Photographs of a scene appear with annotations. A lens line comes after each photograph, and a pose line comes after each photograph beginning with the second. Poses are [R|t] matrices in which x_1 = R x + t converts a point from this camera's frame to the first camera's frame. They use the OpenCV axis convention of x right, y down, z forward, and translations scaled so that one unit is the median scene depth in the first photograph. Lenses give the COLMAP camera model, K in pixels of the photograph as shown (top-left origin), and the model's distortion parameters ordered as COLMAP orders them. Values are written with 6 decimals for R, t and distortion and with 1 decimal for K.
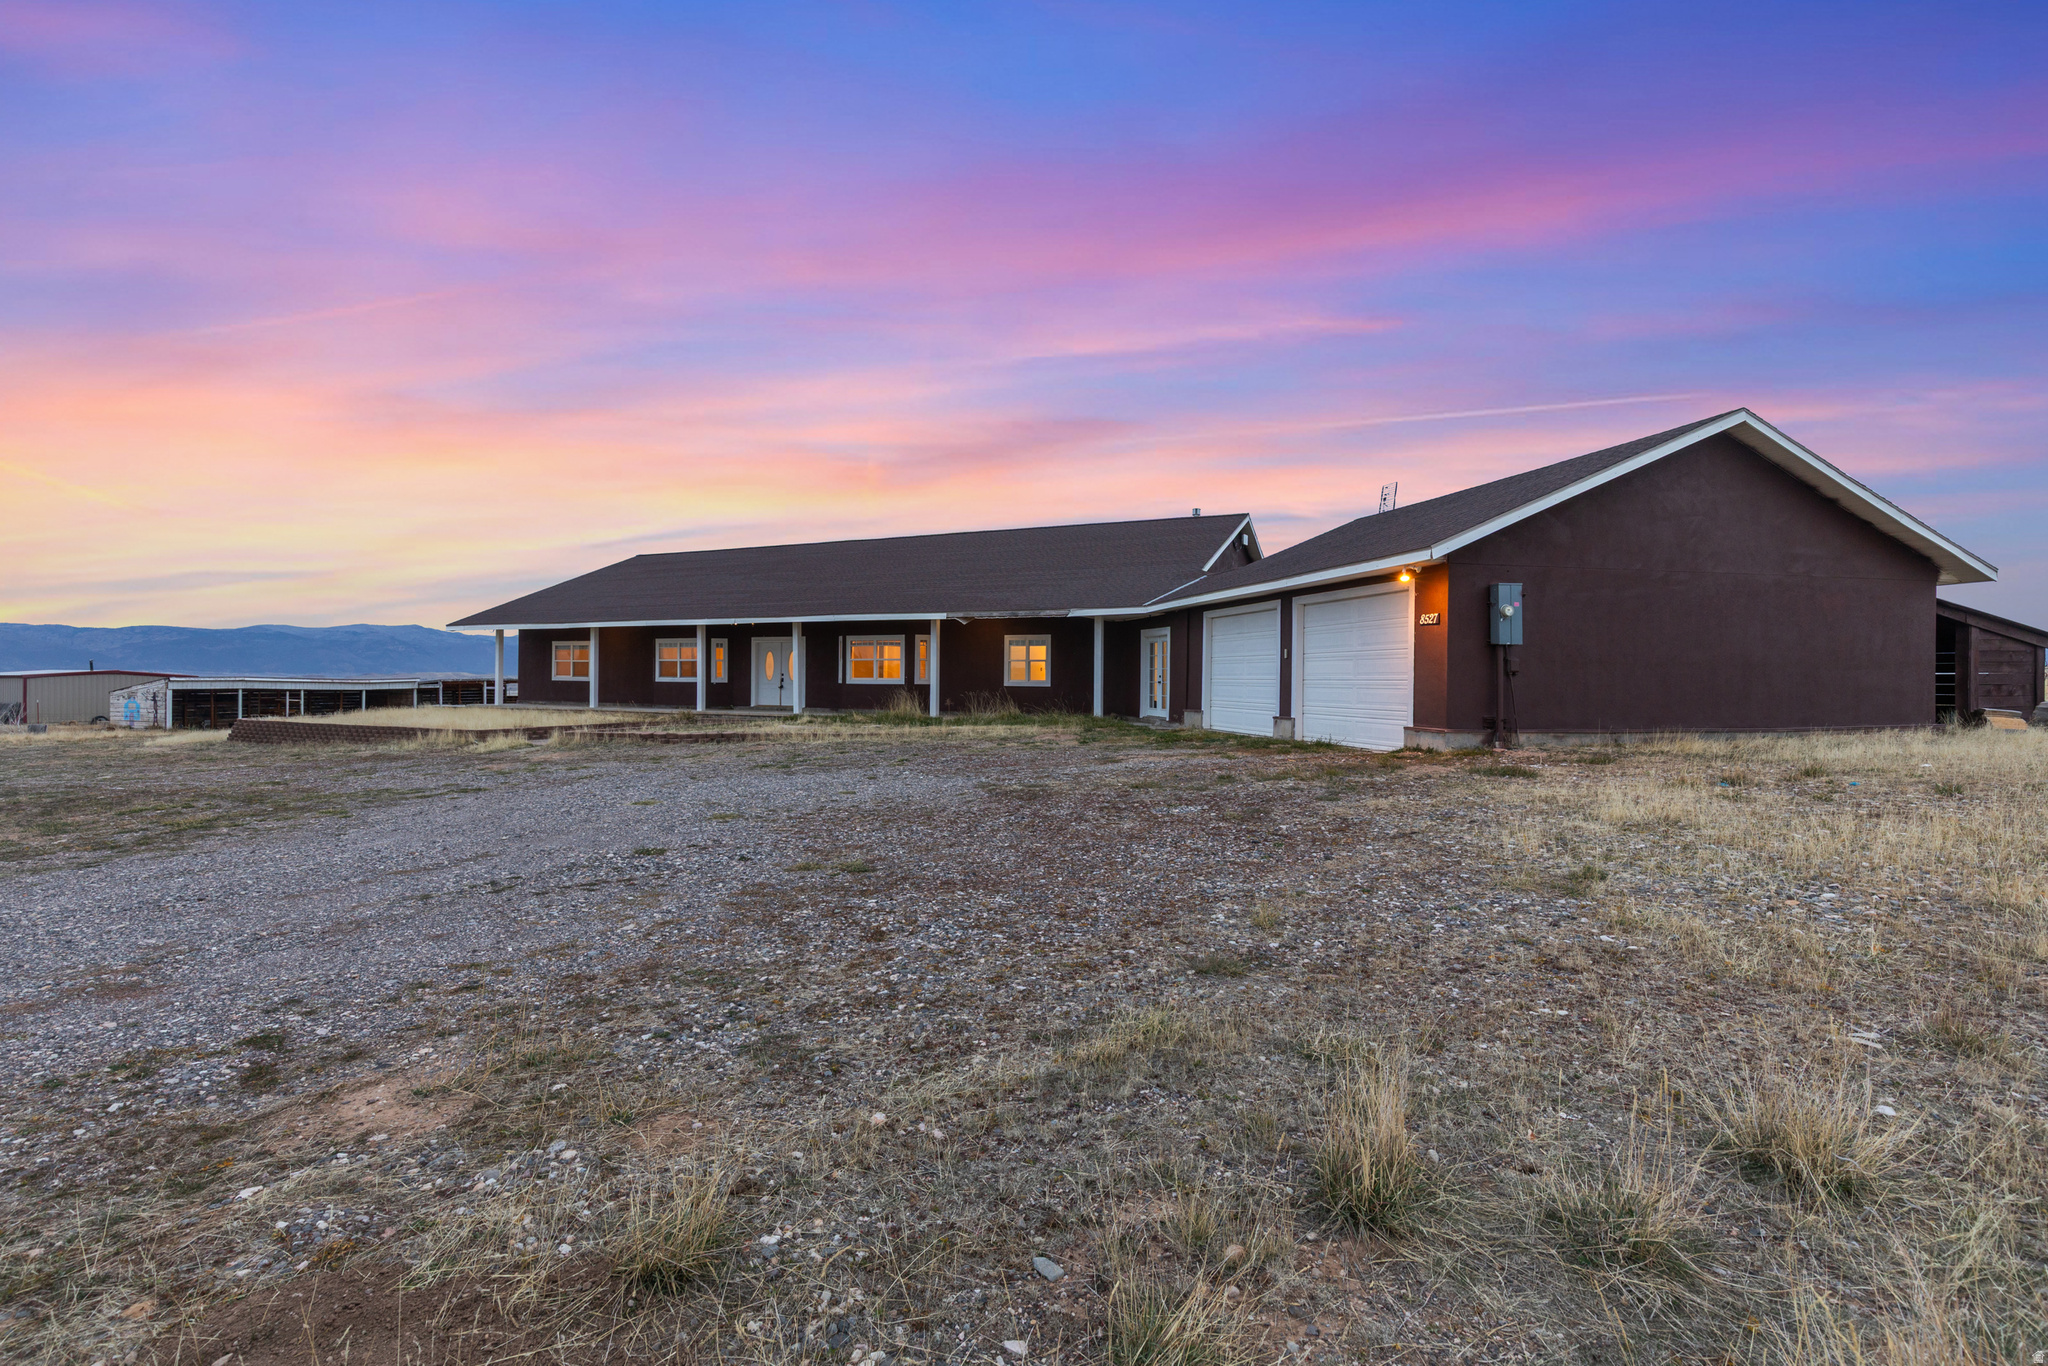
lens RADIAL K [[936.3, 0, 1019.0], [0, 936.3, 681.9], [0, 0, 1]] dist [0.005278, 0.000029]
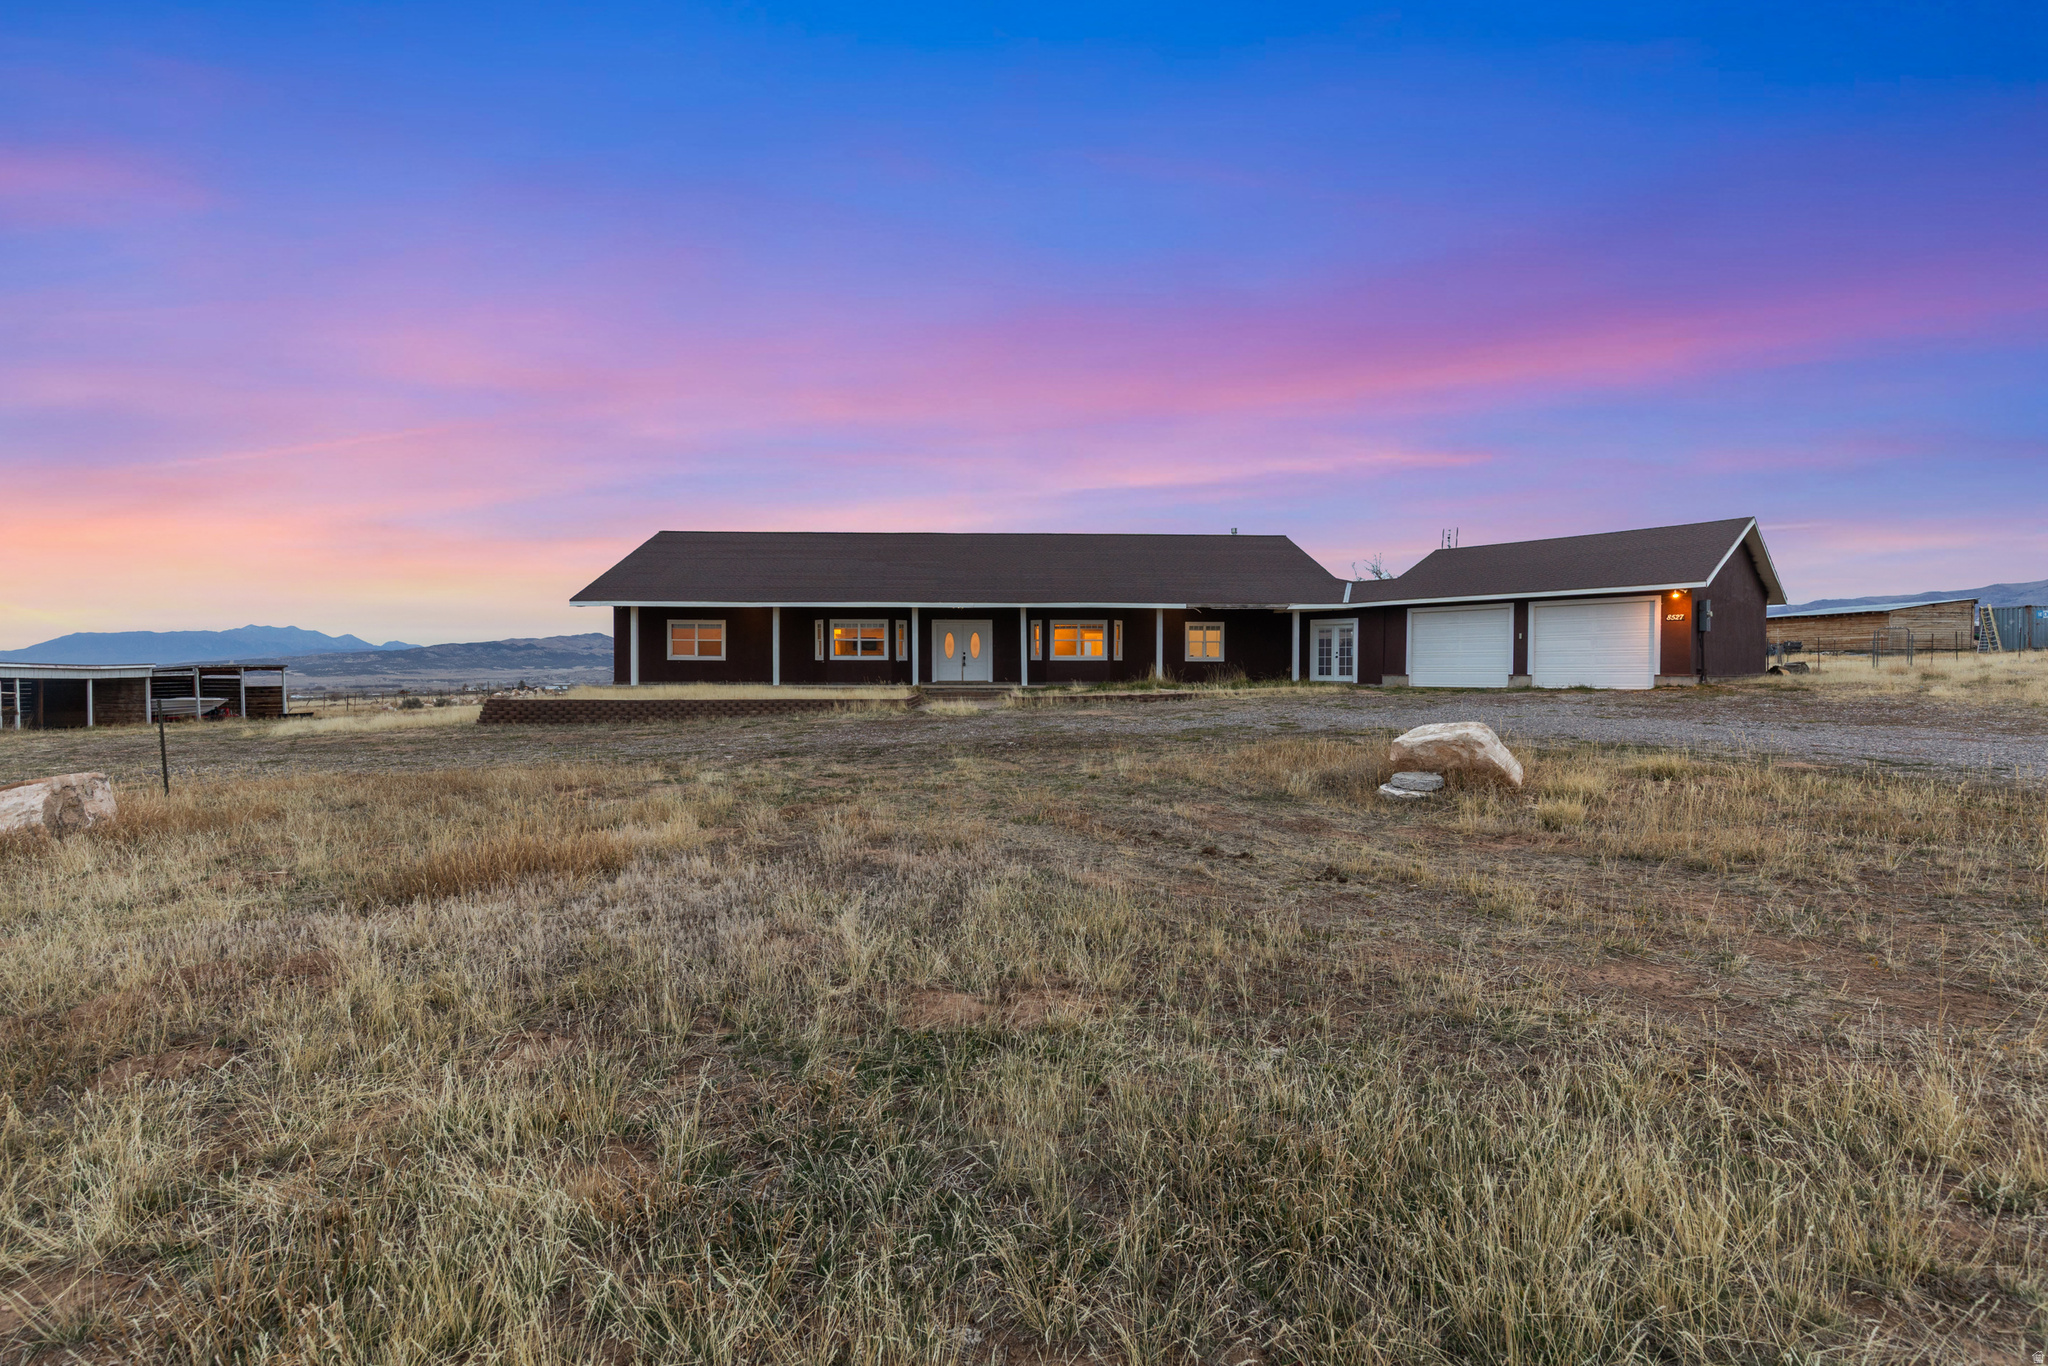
lens RADIAL K [[936.3, 0, 1026.4], [0, 936.3, 673.5], [0, 0, 1]] dist [0.005278, 0.000029]
pose [[0.884446, -0.008559, 0.466565, -0.712262], [0.007651, 0.999963, 0.003839, 0.013035], [-0.466580, 0.000175, 0.884479, -0.030792]]
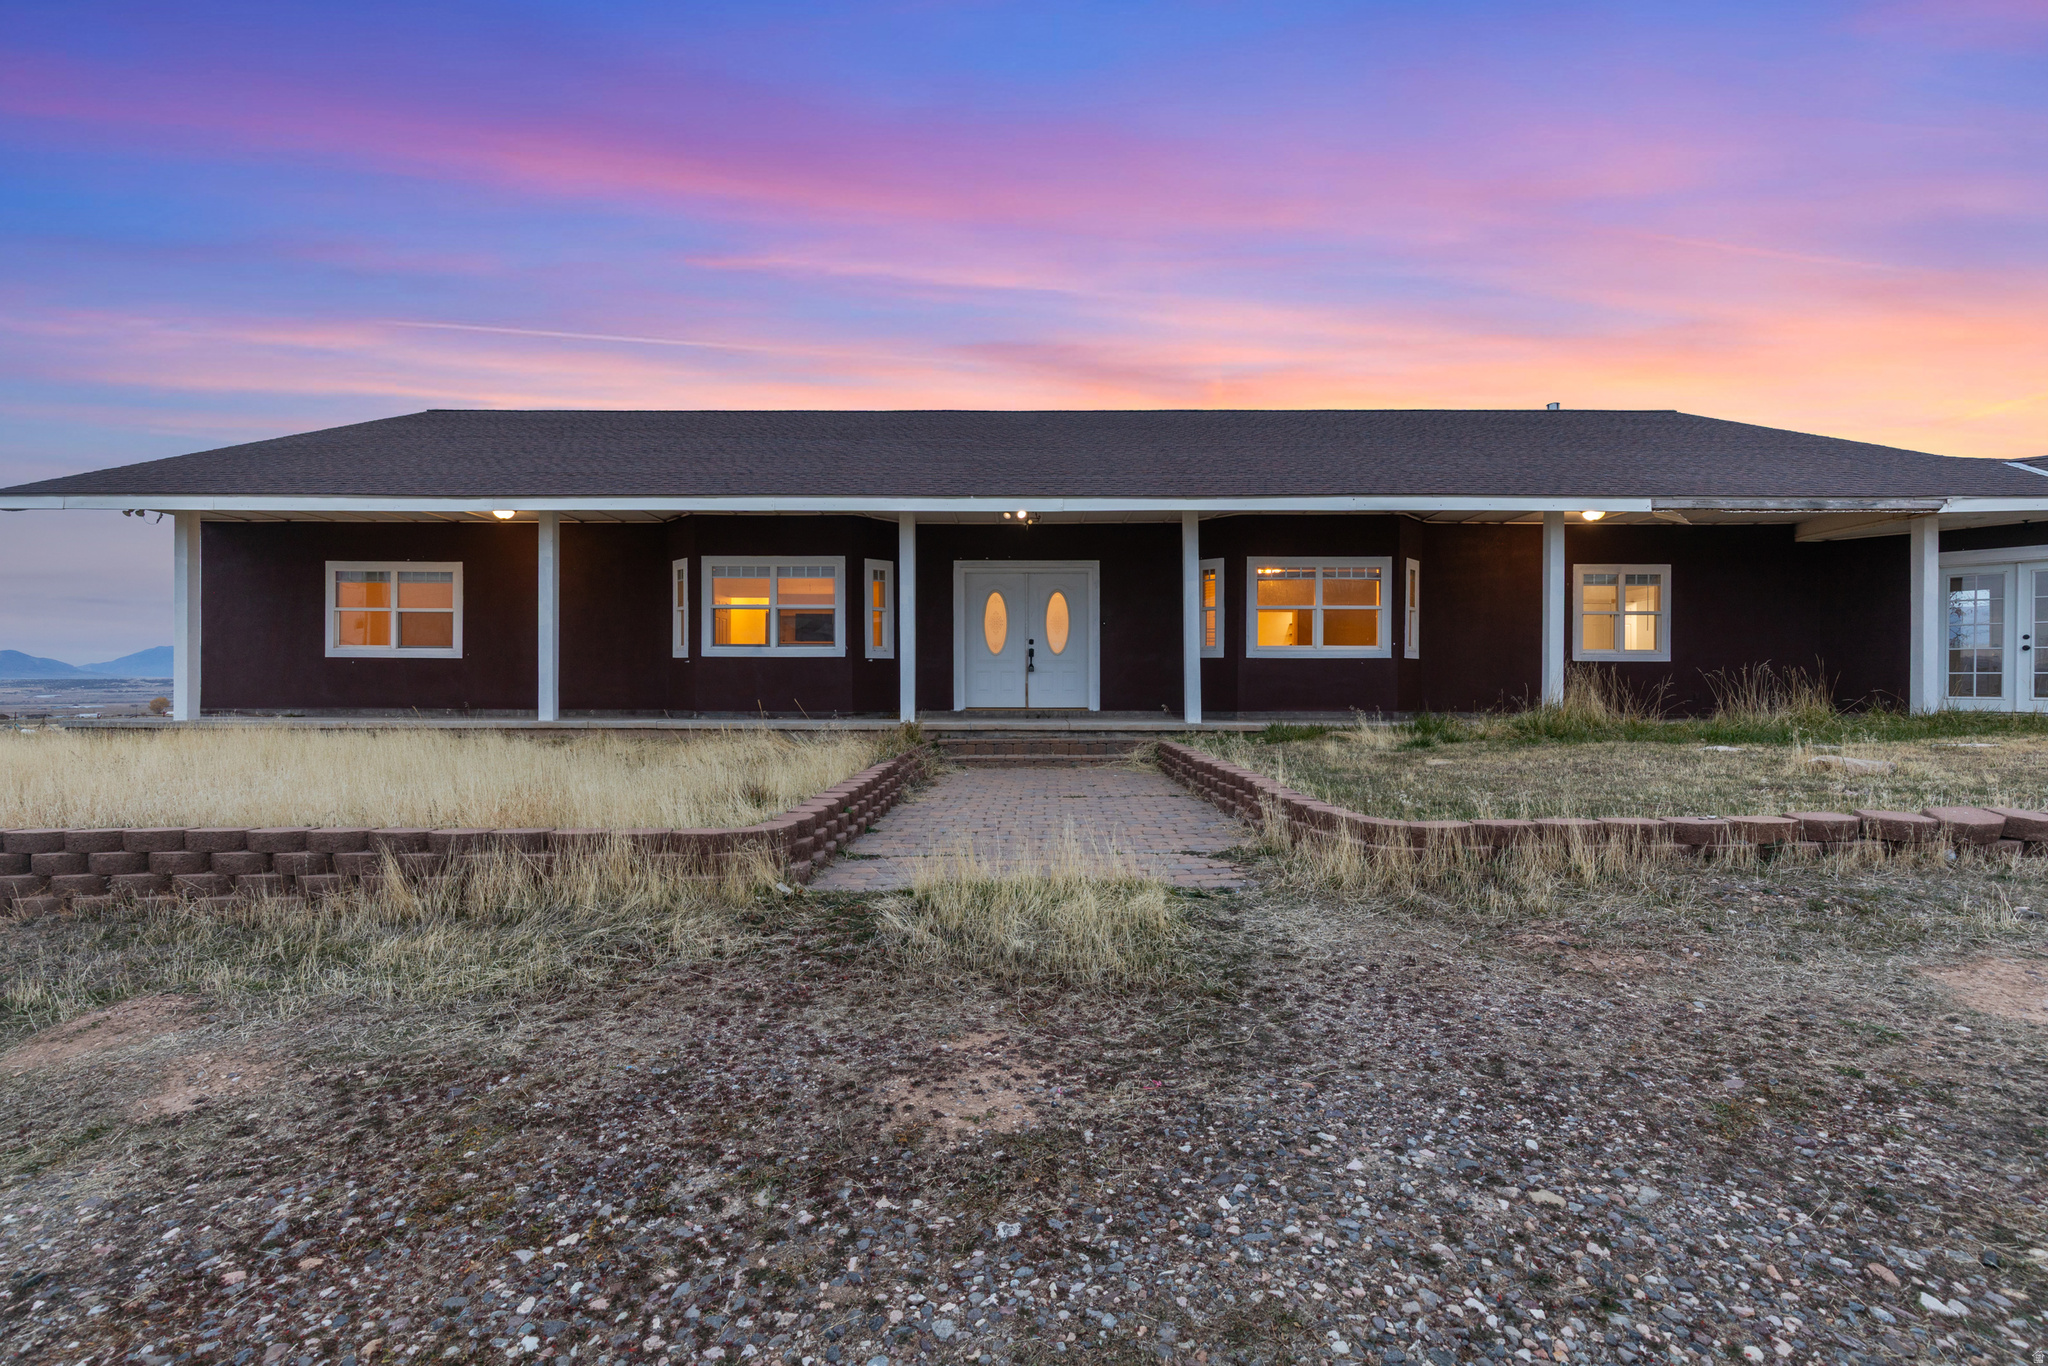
lens RADIAL K [[936.3, 0, 1021.6], [0, 936.3, 681.5], [0, 0, 1]] dist [0.005278, 0.000029]
pose [[0.906446, -0.004535, 0.422297, -0.454768], [0.006307, 0.999976, -0.002799, 0.013773], [-0.422274, 0.005201, 0.906453, 0.578498]]
